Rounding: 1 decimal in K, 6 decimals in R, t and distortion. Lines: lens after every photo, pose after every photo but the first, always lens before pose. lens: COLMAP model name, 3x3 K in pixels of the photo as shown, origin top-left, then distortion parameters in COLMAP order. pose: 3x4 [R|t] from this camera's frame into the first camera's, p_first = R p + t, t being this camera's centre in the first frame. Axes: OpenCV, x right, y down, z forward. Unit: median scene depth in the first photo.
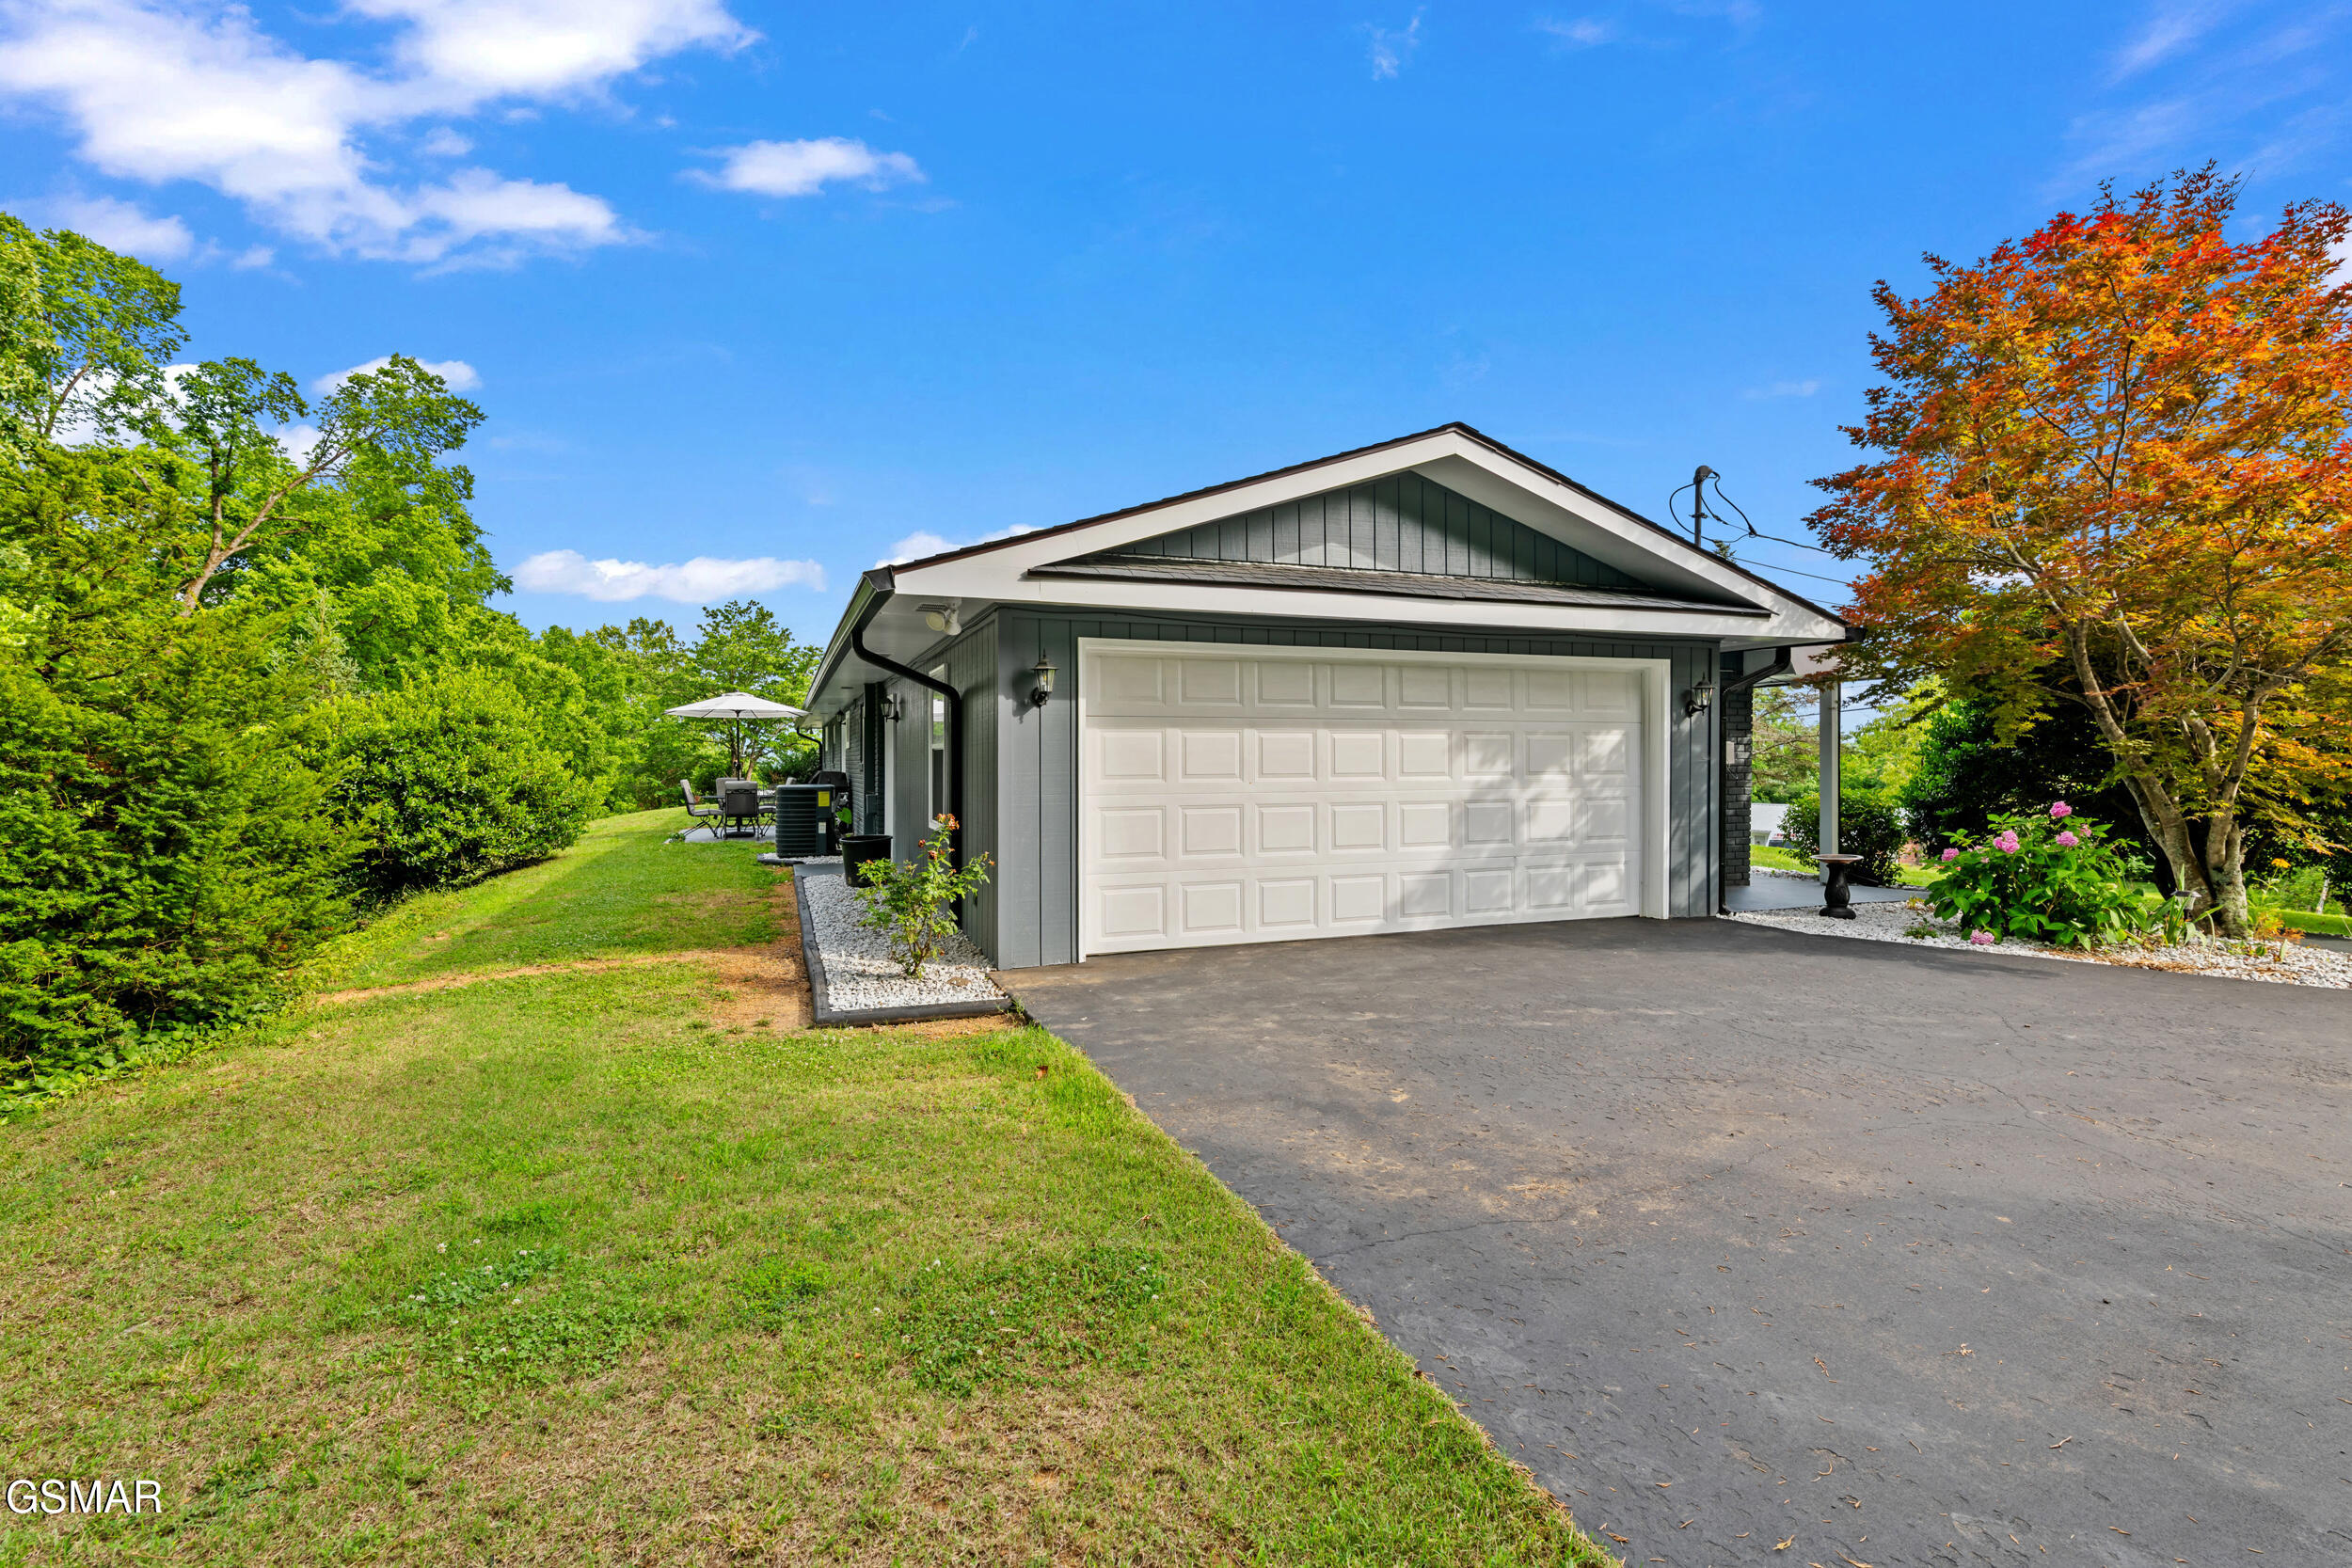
lens RADIAL K [[1027.0, 0, 1174.9], [0, 1027.0, 768.1], [0, 0, 1]] dist [0.000808, 0.000668]
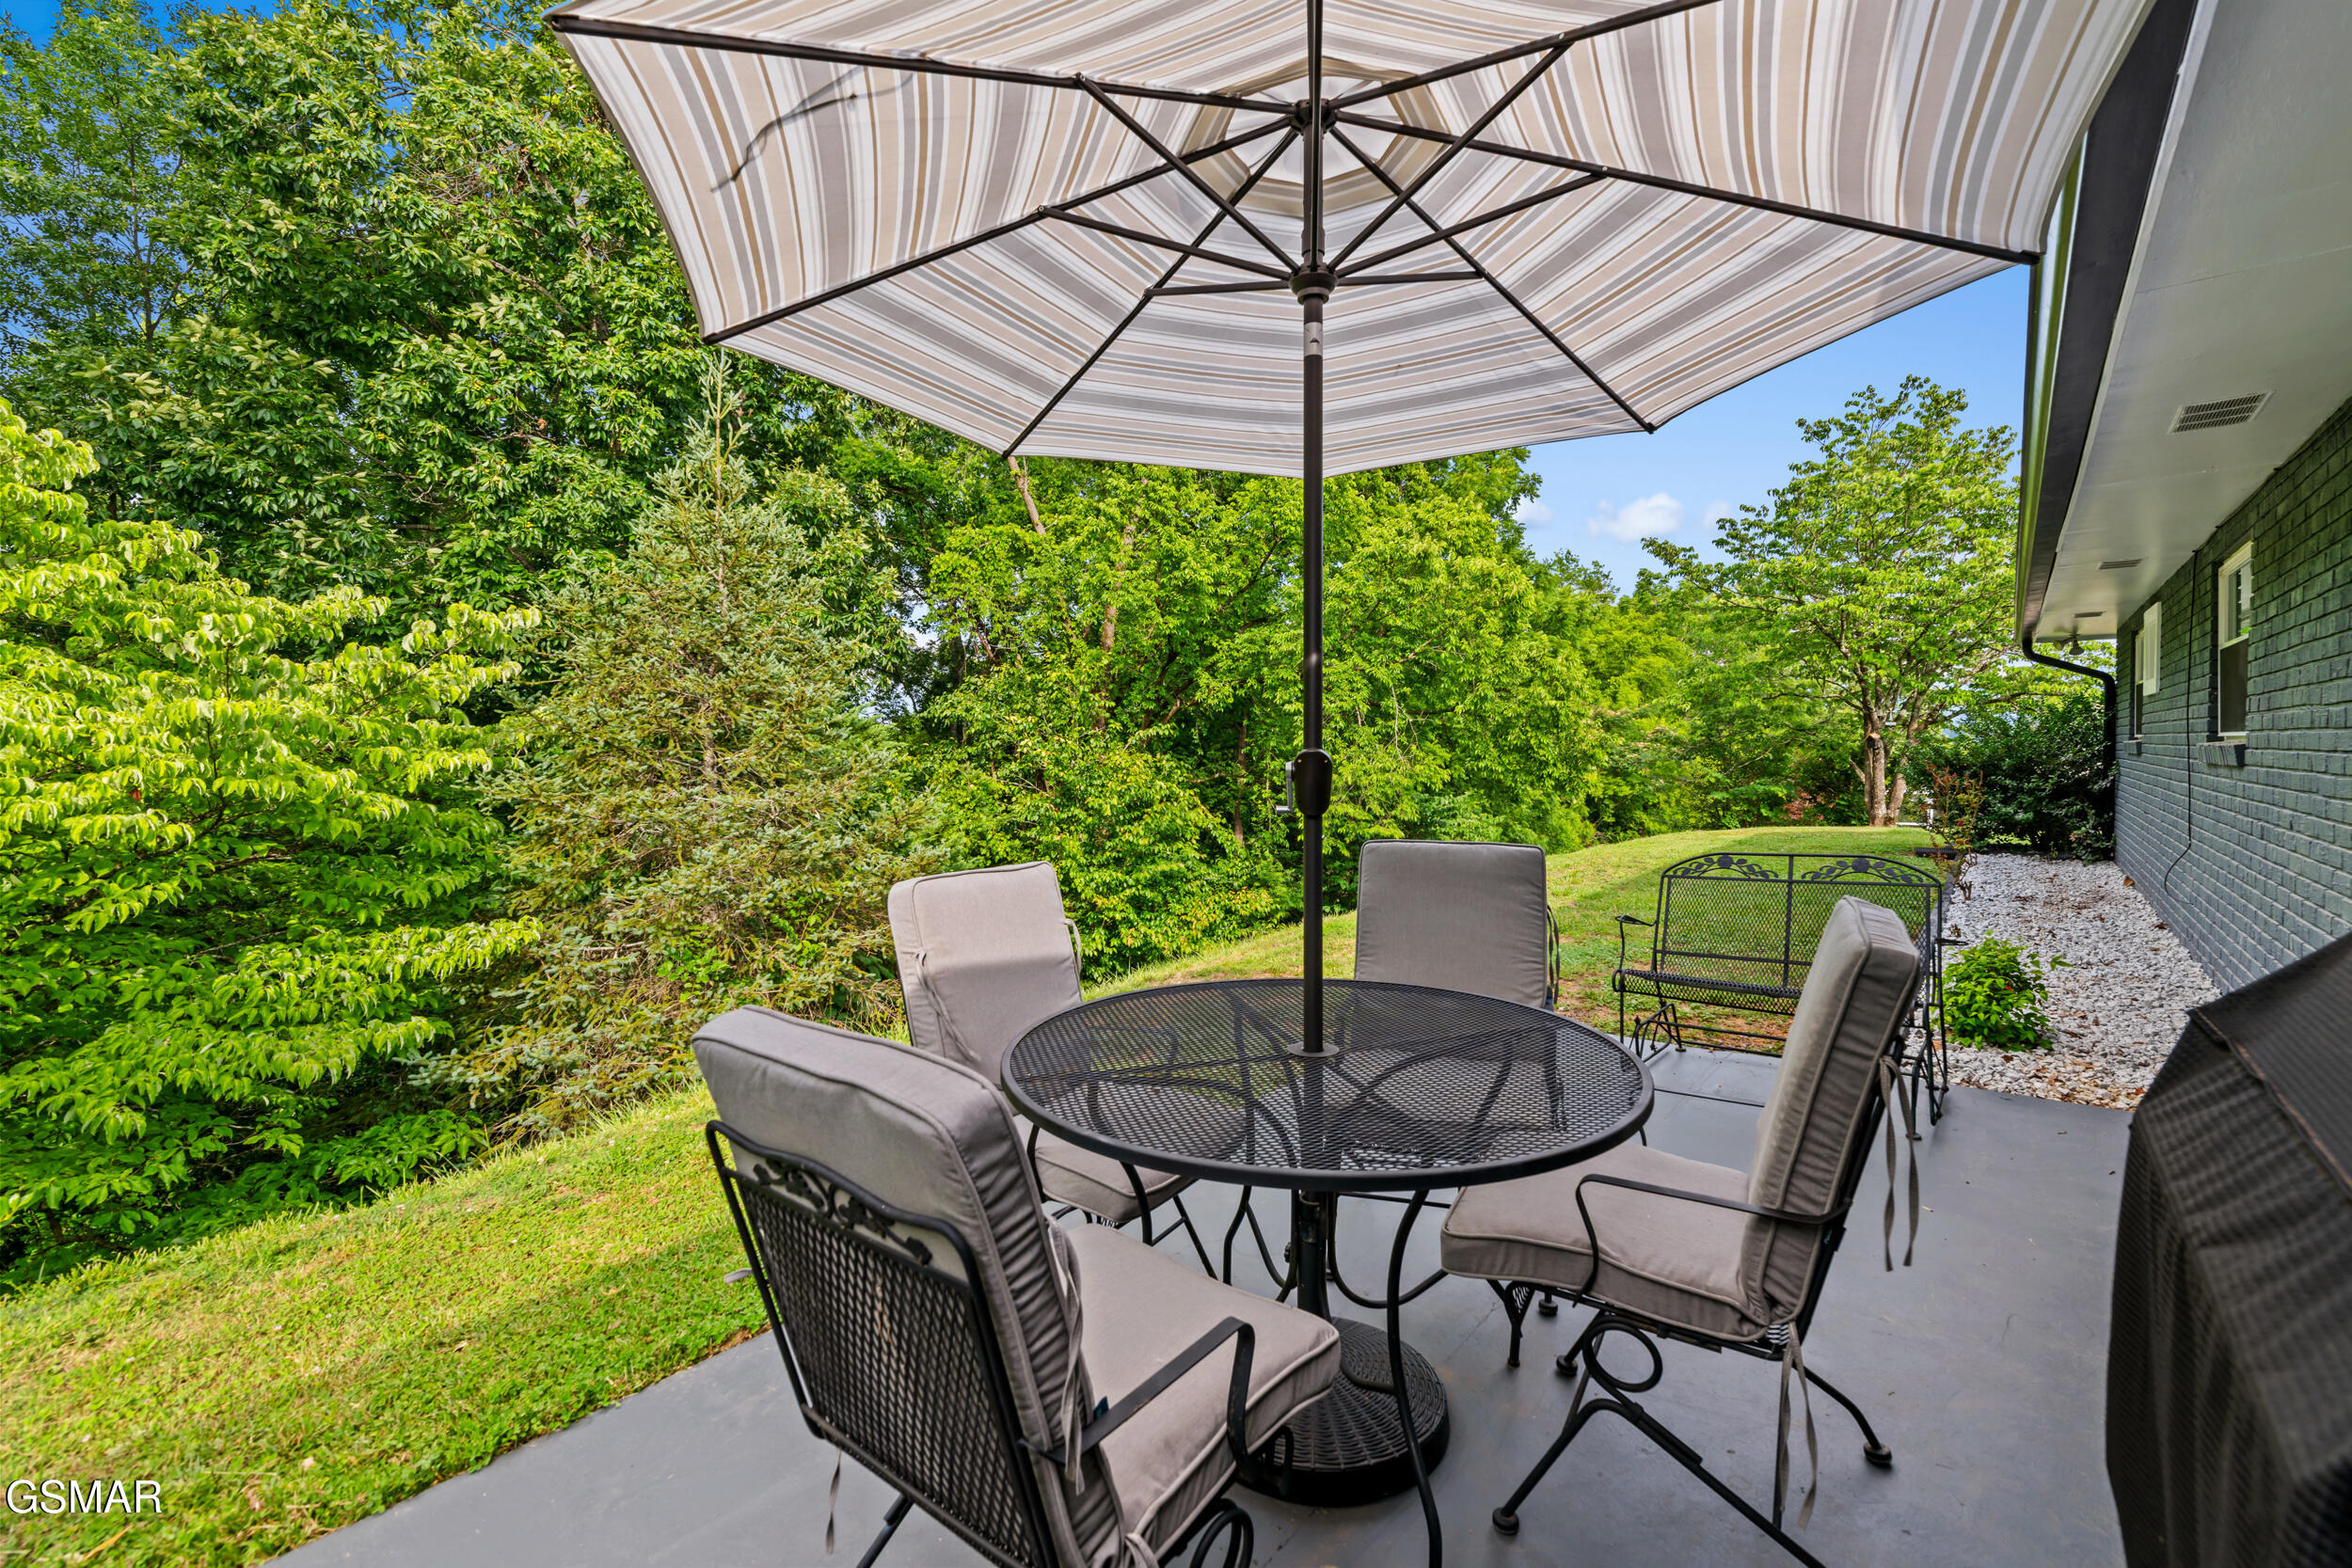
lens RADIAL K [[1027.0, 0, 1174.9], [0, 1027.0, 768.1], [0, 0, 1]] dist [0.000808, 0.000668]
pose [[0.506407, 0.011500, -0.862218, -0.253295], [0.002432, 0.999888, 0.014765, 0.001146], [0.862291, -0.009574, 0.506322, 0.676171]]
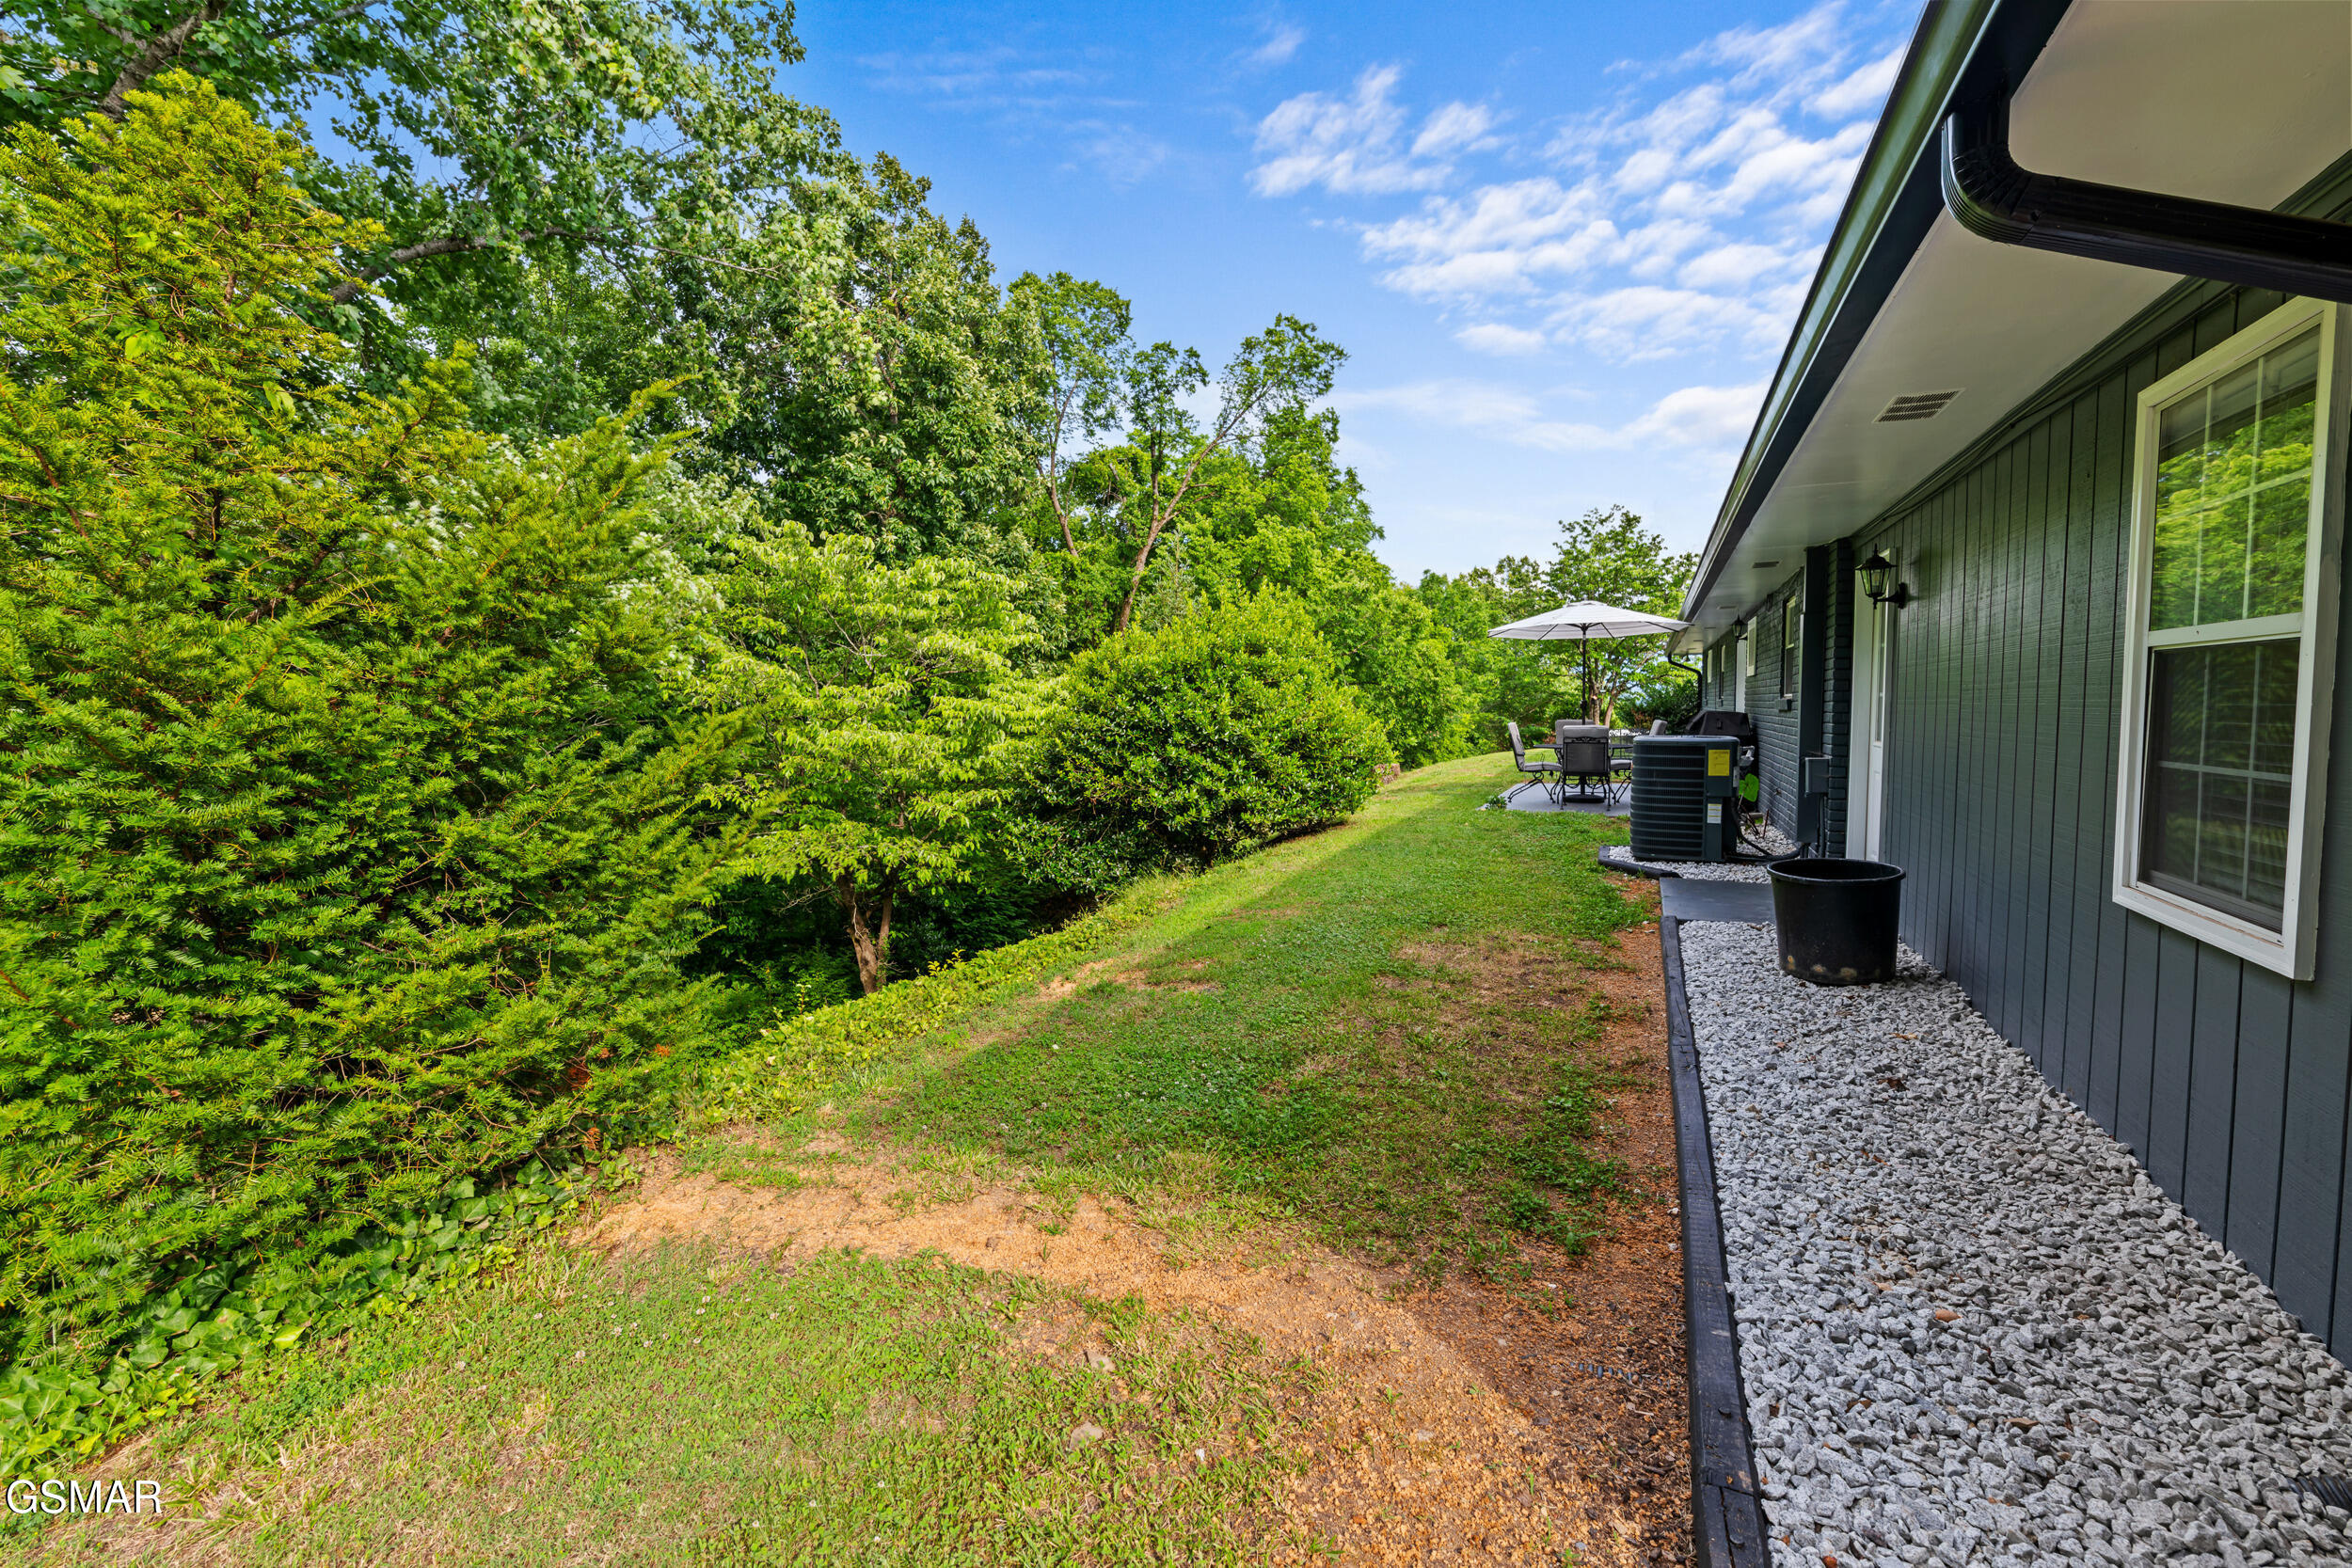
lens RADIAL K [[1027.0, 0, 1174.9], [0, 1027.0, 768.1], [0, 0, 1]] dist [0.000808, 0.000668]
pose [[0.698489, 0.039101, -0.714552, -0.077425], [0.004893, 0.998222, 0.059407, -0.000940], [0.715604, -0.044991, 0.697056, 0.207153]]
